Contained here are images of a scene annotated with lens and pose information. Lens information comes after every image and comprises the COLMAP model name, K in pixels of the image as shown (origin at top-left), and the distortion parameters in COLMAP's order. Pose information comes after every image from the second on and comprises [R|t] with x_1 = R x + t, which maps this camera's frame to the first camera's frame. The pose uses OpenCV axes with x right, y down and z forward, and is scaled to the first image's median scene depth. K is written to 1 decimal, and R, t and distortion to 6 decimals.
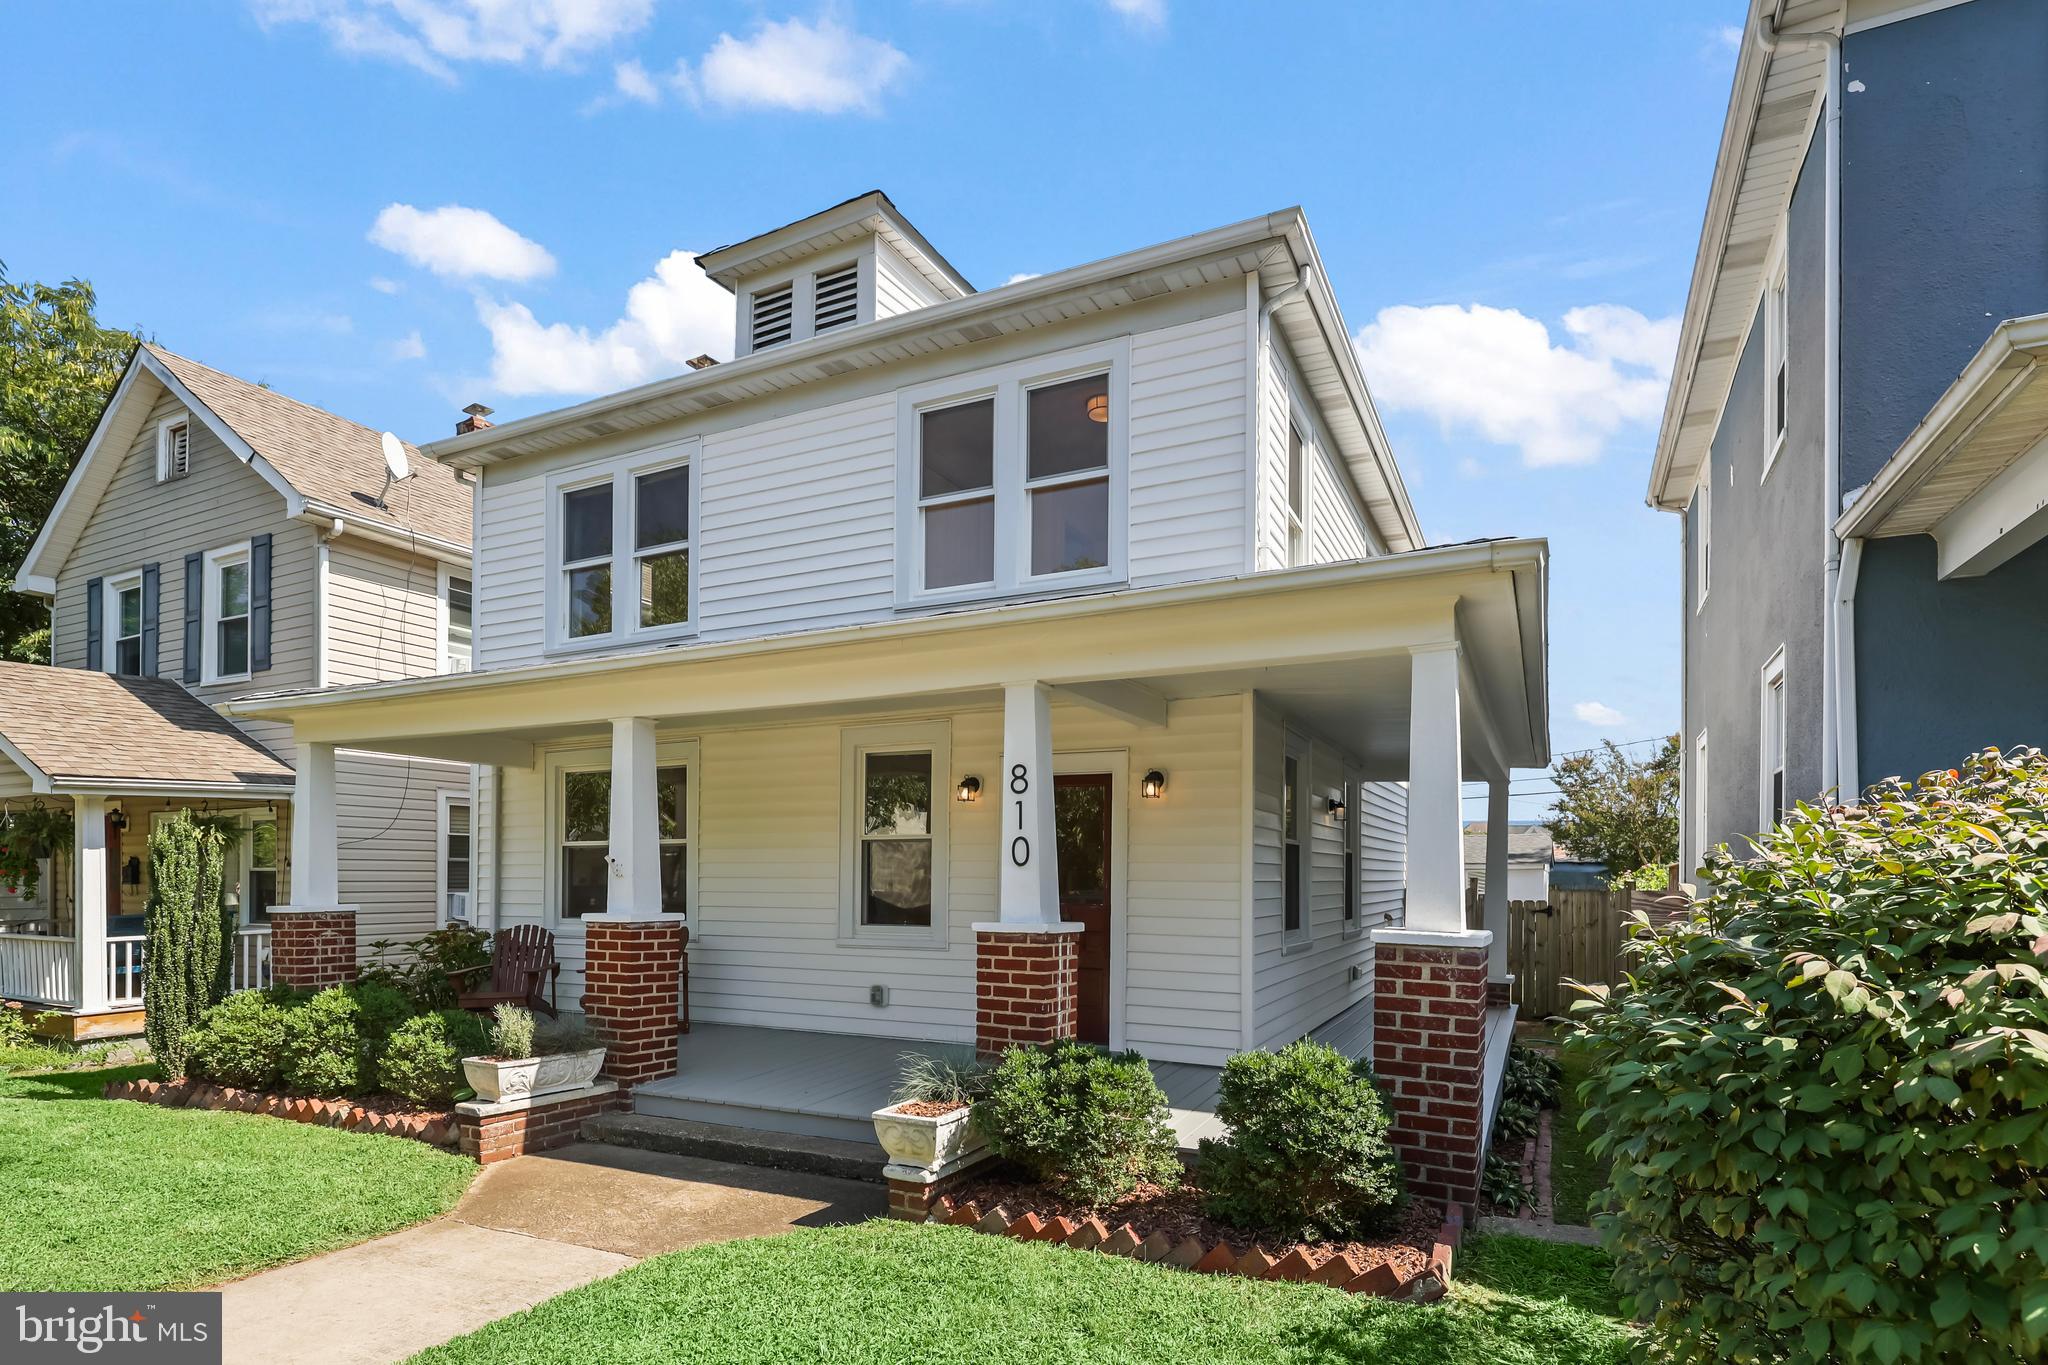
lens RADIAL K [[1050.8, 0, 1023.7], [0, 1050.8, 739.2], [0, 0, 1]] dist [0.002863, -0.000015]
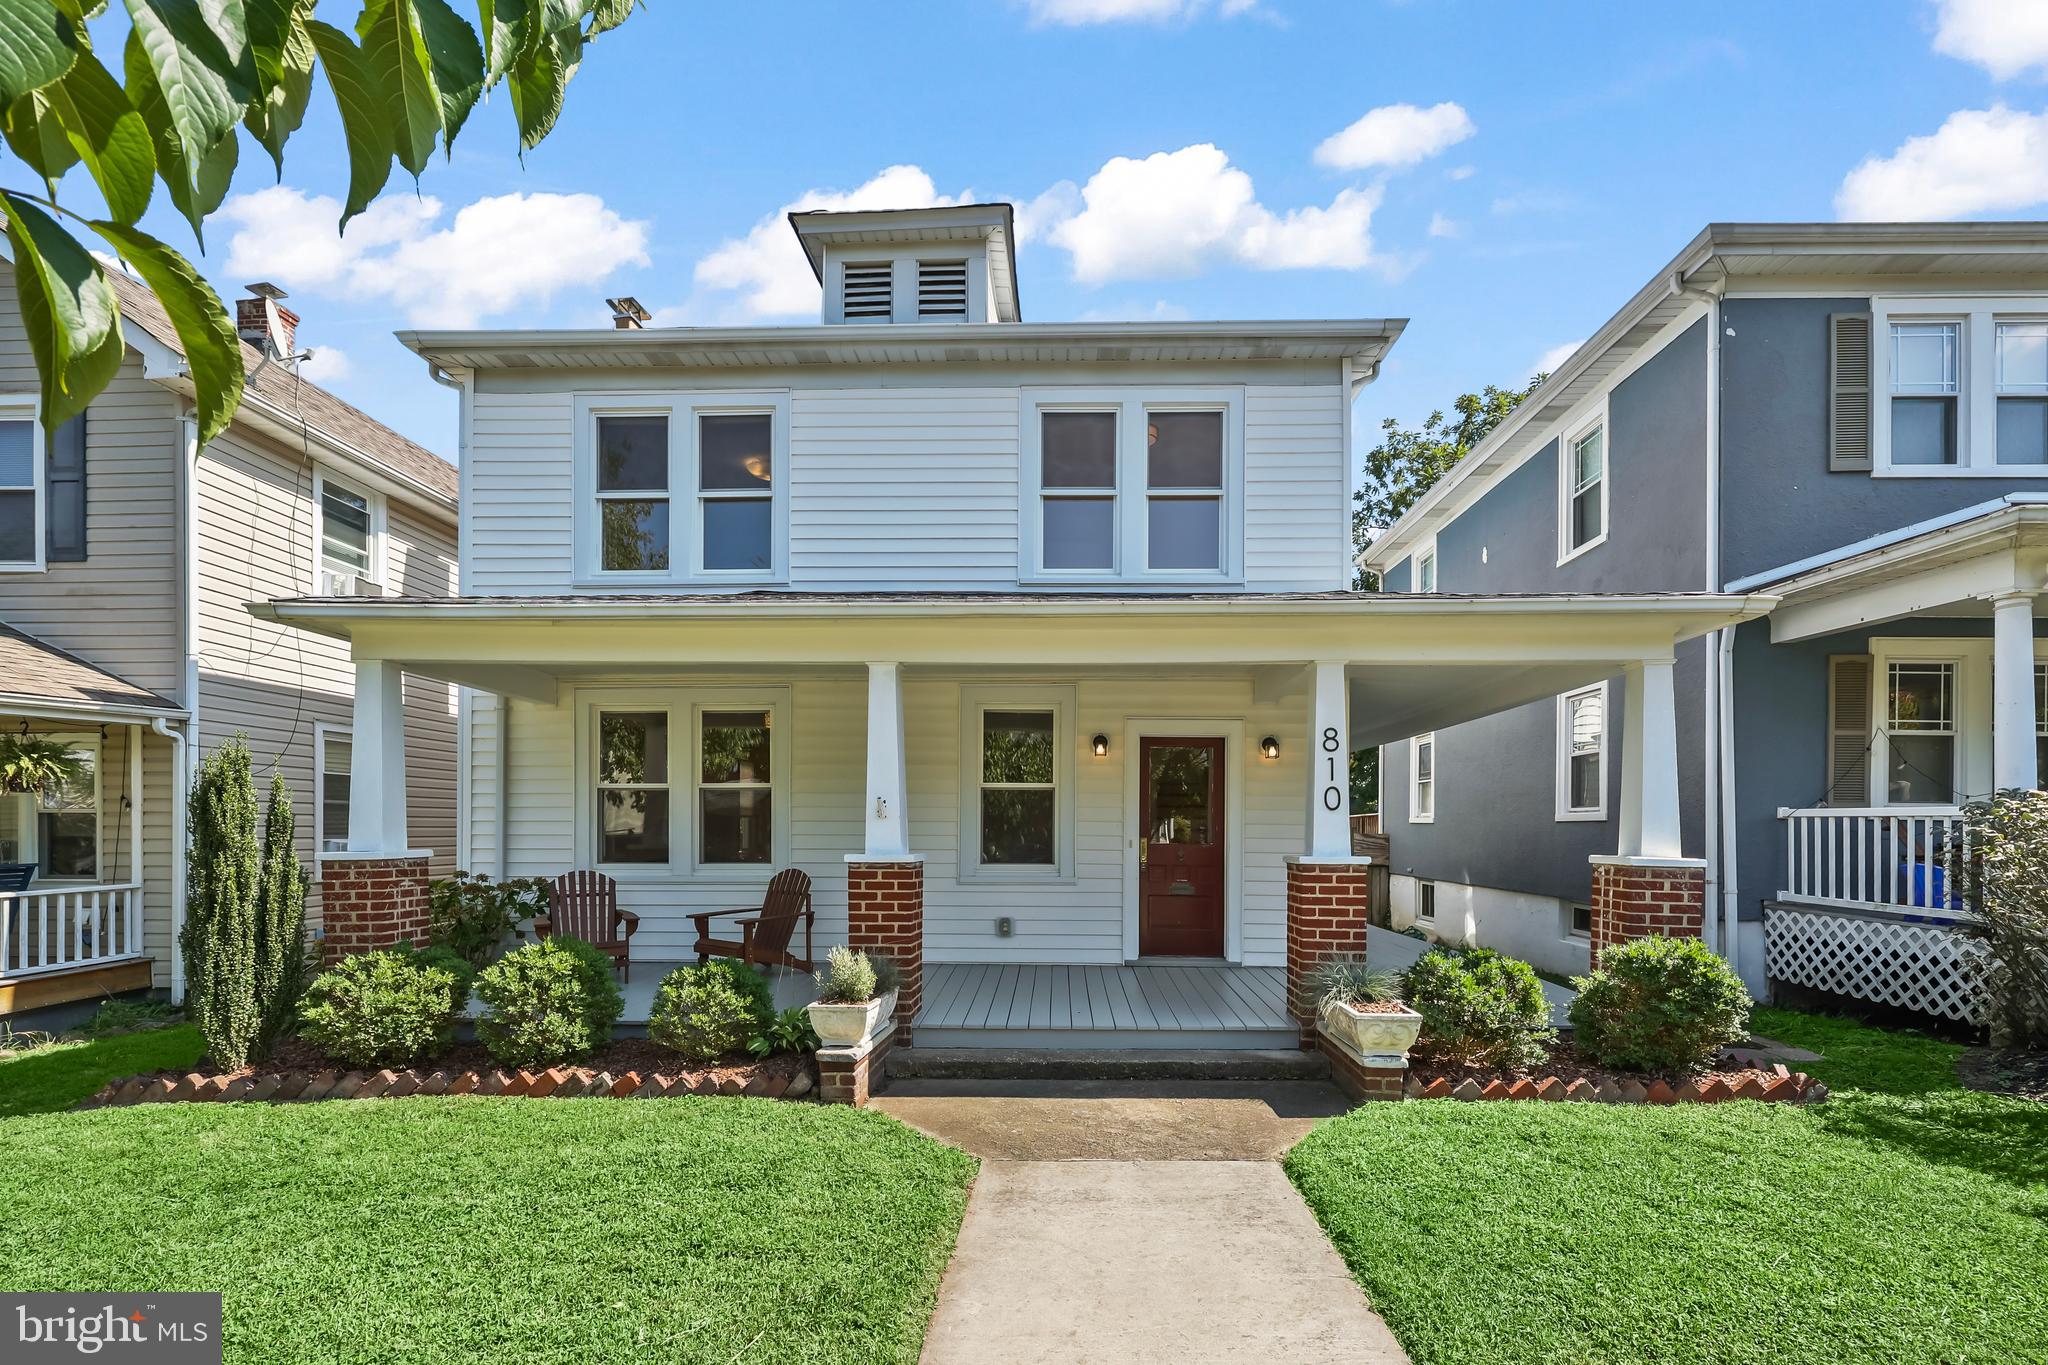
lens RADIAL K [[881.2, 0, 1022.1], [0, 881.2, 724.1], [0, 0, 1]] dist [0.002598, 0.000356]
pose [[0.910979, 0.050116, 0.409396, -0.506653], [-0.055516, 0.998457, 0.001307, 0.025730], [-0.408699, -0.023919, 0.912356, 0.139626]]
